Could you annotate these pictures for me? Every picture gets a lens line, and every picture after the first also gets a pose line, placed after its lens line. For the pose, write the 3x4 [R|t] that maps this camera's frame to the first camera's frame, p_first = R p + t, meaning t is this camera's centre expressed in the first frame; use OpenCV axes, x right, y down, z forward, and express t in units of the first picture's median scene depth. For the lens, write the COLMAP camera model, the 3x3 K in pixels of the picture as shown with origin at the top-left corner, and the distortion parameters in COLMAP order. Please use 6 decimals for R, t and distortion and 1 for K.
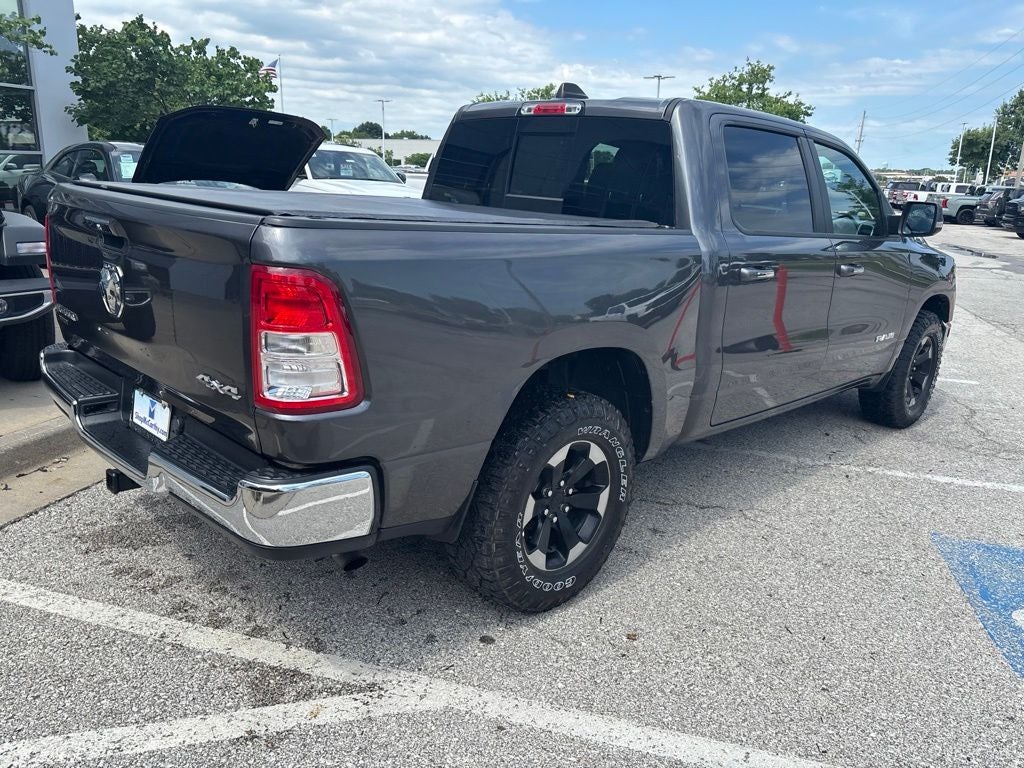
lens RADIAL K [[774.9, 0, 511.2], [0, 774.9, 385.7], [0, 0, 1]] dist [0.048025, -0.055783]
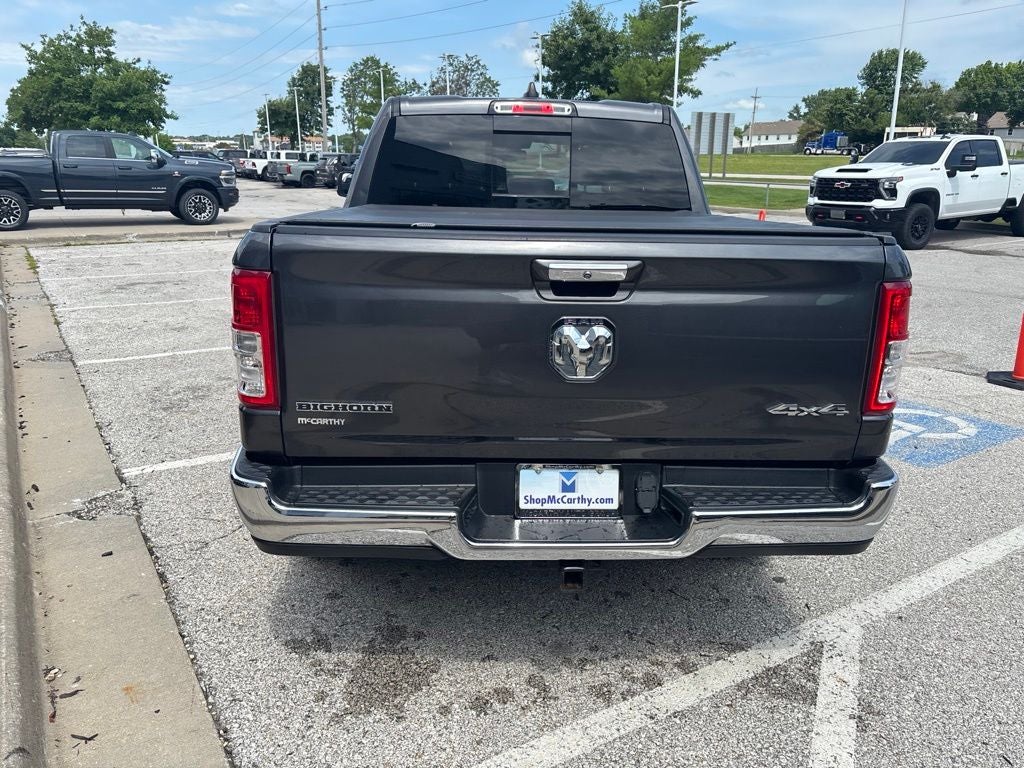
lens RADIAL K [[774.9, 0, 509.1], [0, 774.9, 382.8], [0, 0, 1]] dist [0.048025, -0.055783]
pose [[0.674585, -0.233525, 0.700287, -0.625367], [0.208293, 0.970311, 0.122921, -0.111795], [-0.708201, 0.062944, 0.703199, 0.265027]]
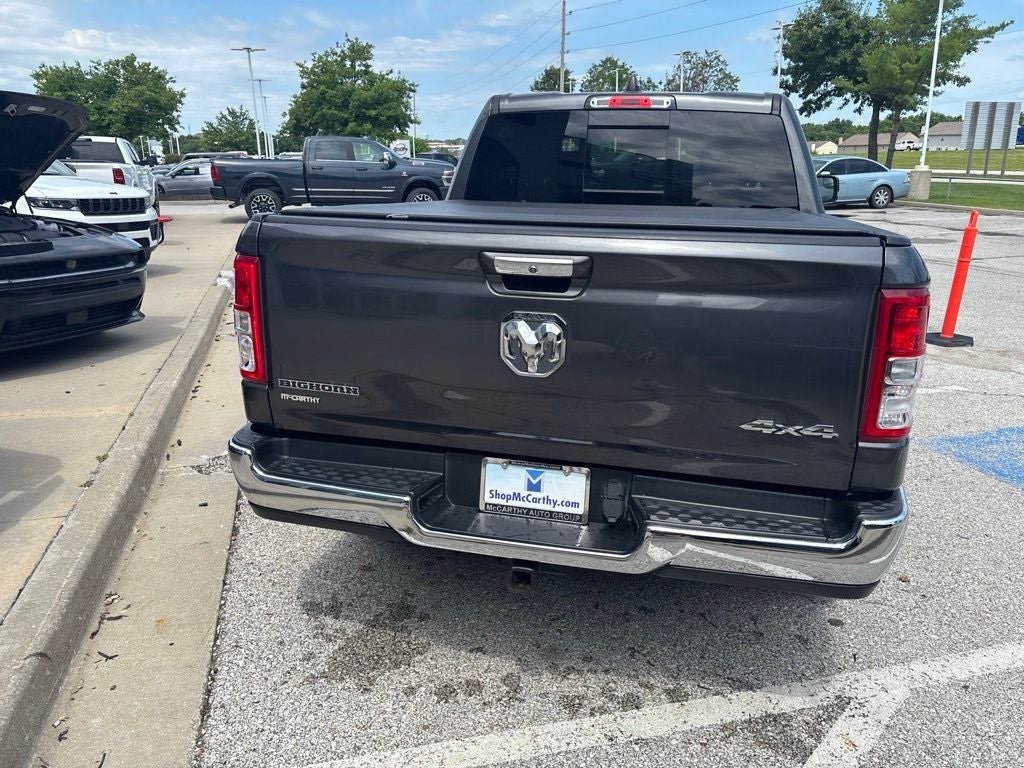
lens RADIAL K [[774.9, 0, 508.4], [0, 774.9, 374.8], [0, 0, 1]] dist [0.048025, -0.055783]
pose [[0.860389, -0.172355, 0.479609, -0.503374], [0.163811, 0.984666, 0.059989, -0.078695], [-0.482594, 0.026951, 0.875429, 0.172624]]
